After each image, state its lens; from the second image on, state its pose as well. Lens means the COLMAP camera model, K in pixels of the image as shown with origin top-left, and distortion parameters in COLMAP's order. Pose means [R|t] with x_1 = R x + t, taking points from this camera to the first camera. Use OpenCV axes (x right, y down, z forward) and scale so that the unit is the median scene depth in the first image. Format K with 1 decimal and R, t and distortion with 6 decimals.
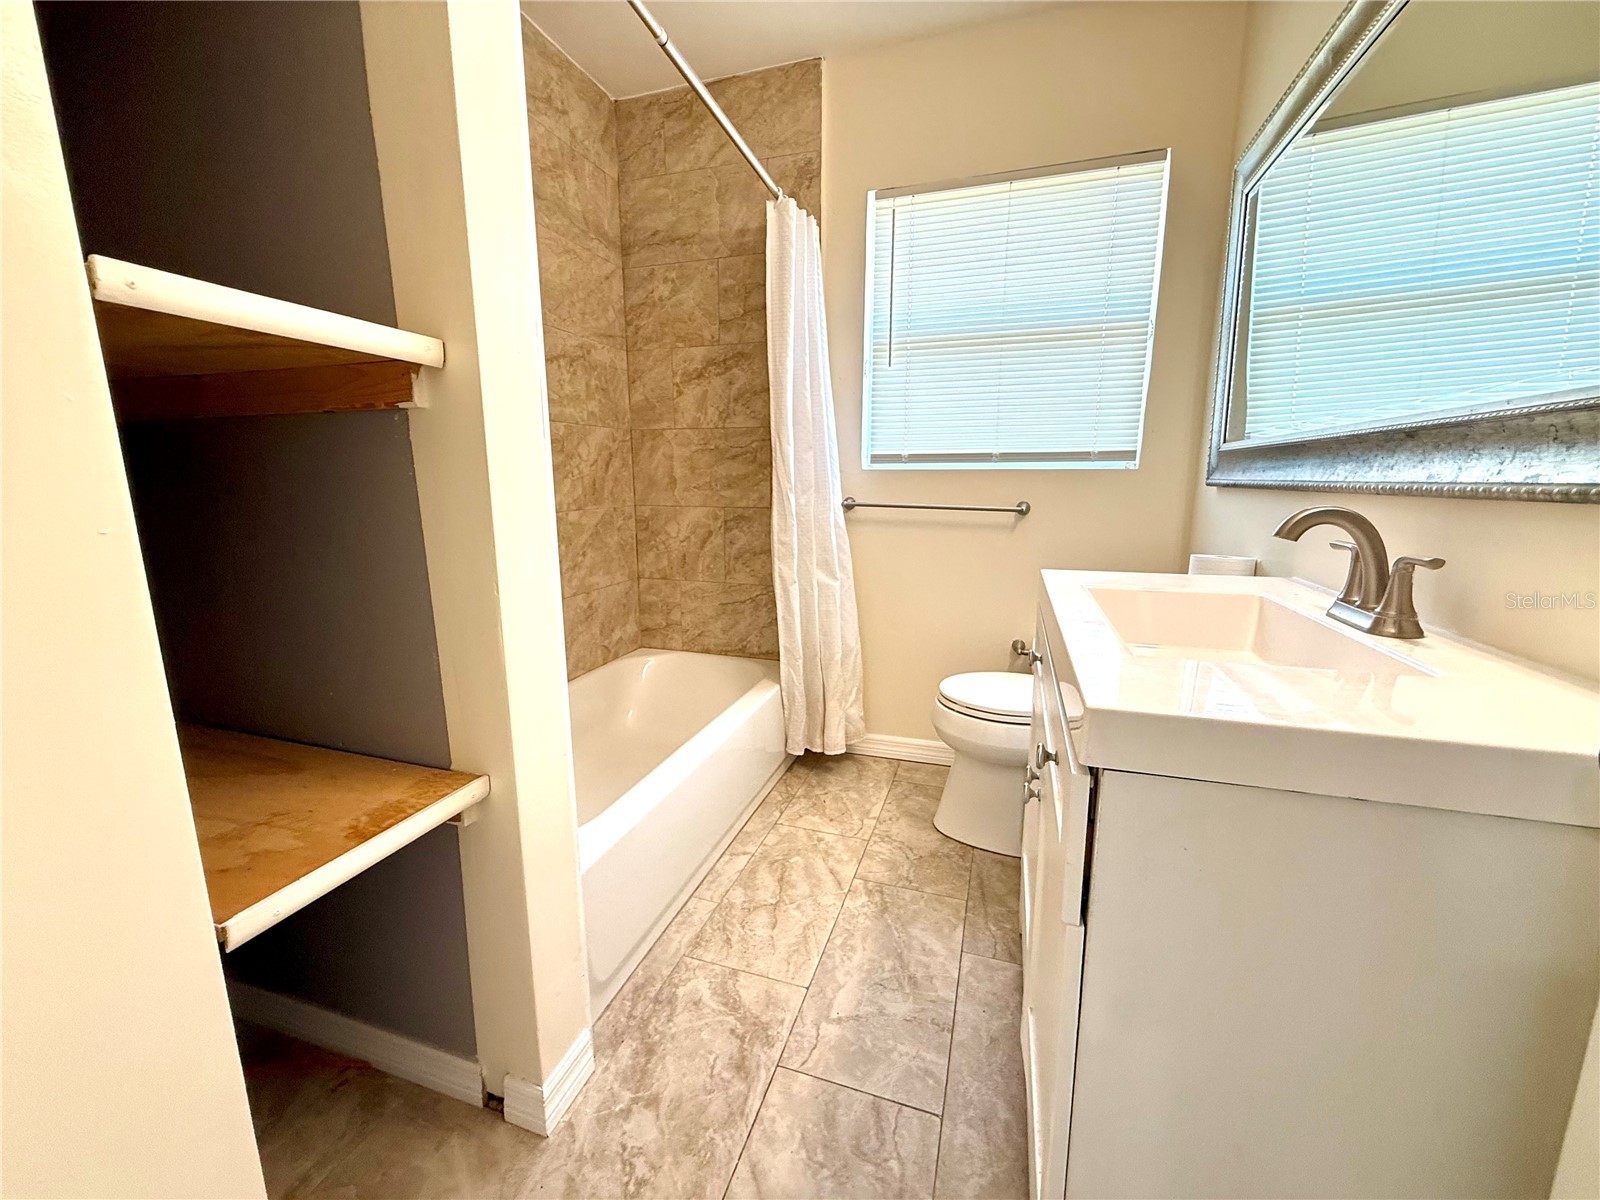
lens RADIAL K [[635.8, 0, 797.6], [0, 635.8, 596.2], [0, 0, 1]] dist [-0.000283, 0.000374]
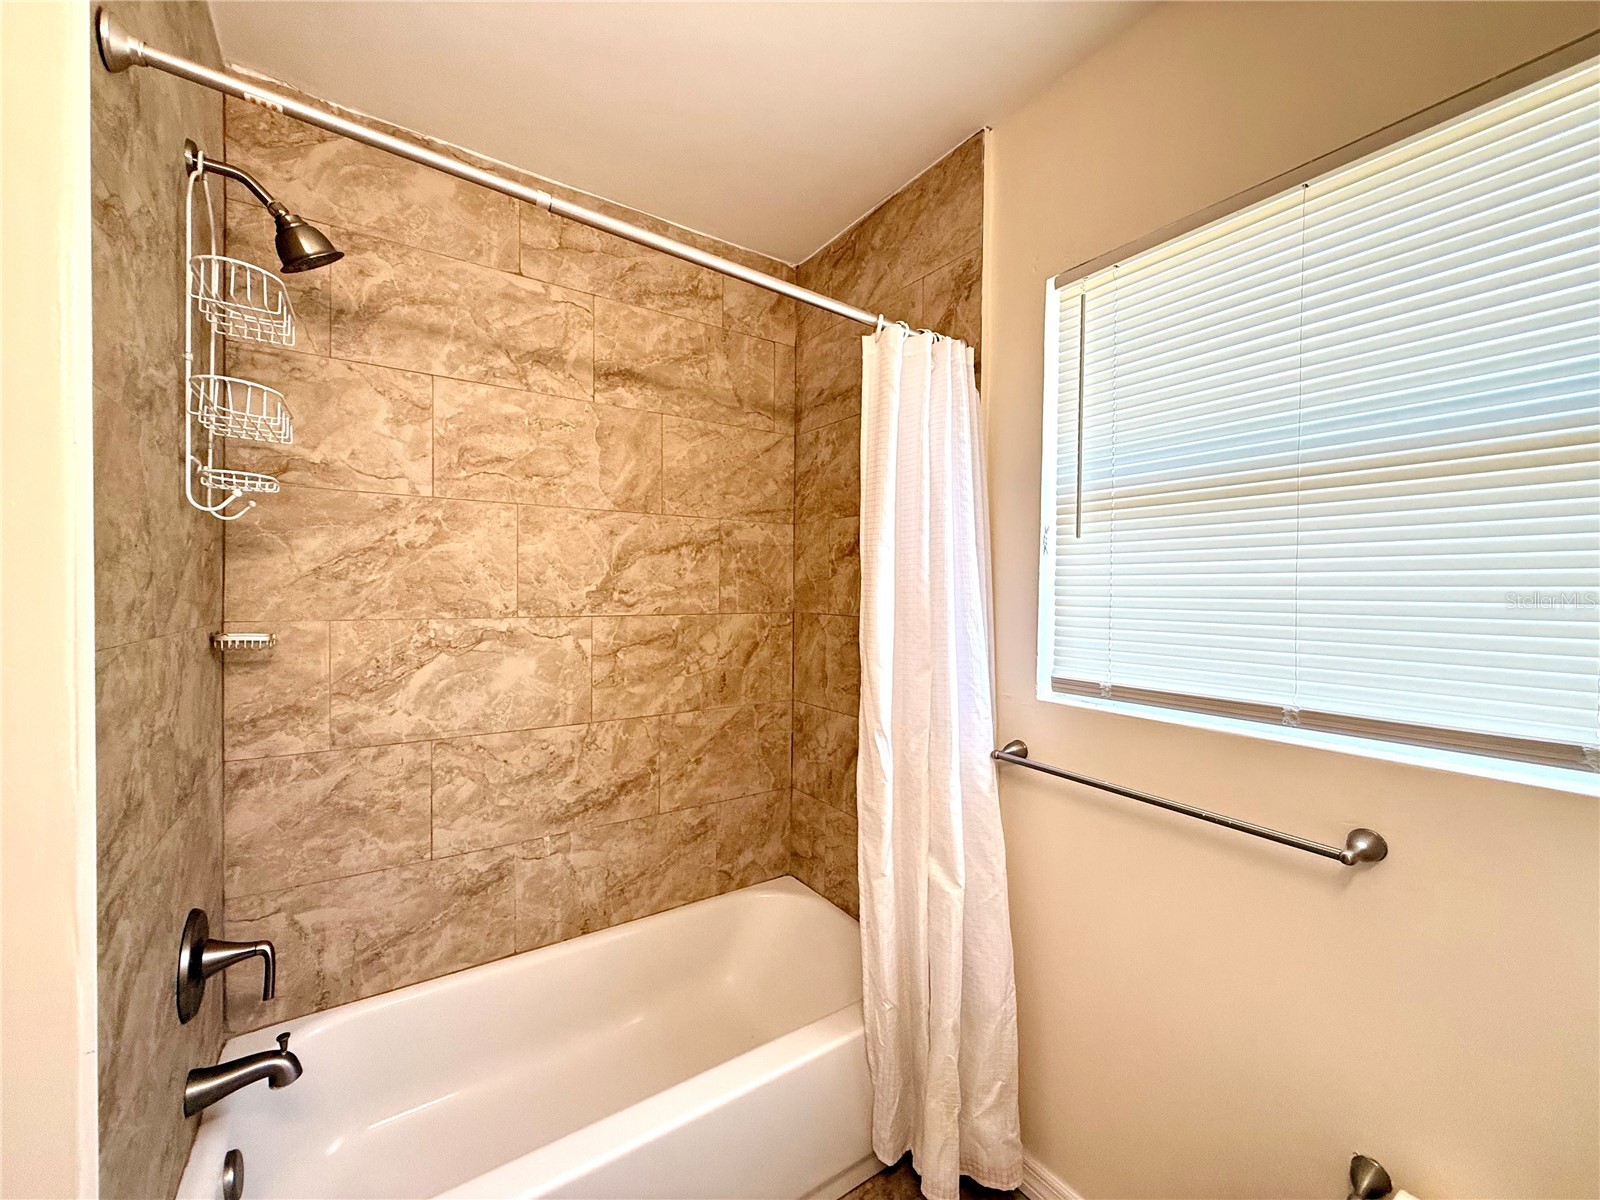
lens RADIAL K [[635.8, 0, 797.6], [0, 635.8, 597.5], [0, 0, 1]] dist [-0.000283, 0.000374]
pose [[0.788372, 0.017853, -0.614939, 0.285355], [-0.125009, 0.983374, -0.131715, -0.181816], [0.602364, 0.180714, 0.777496, 0.362502]]
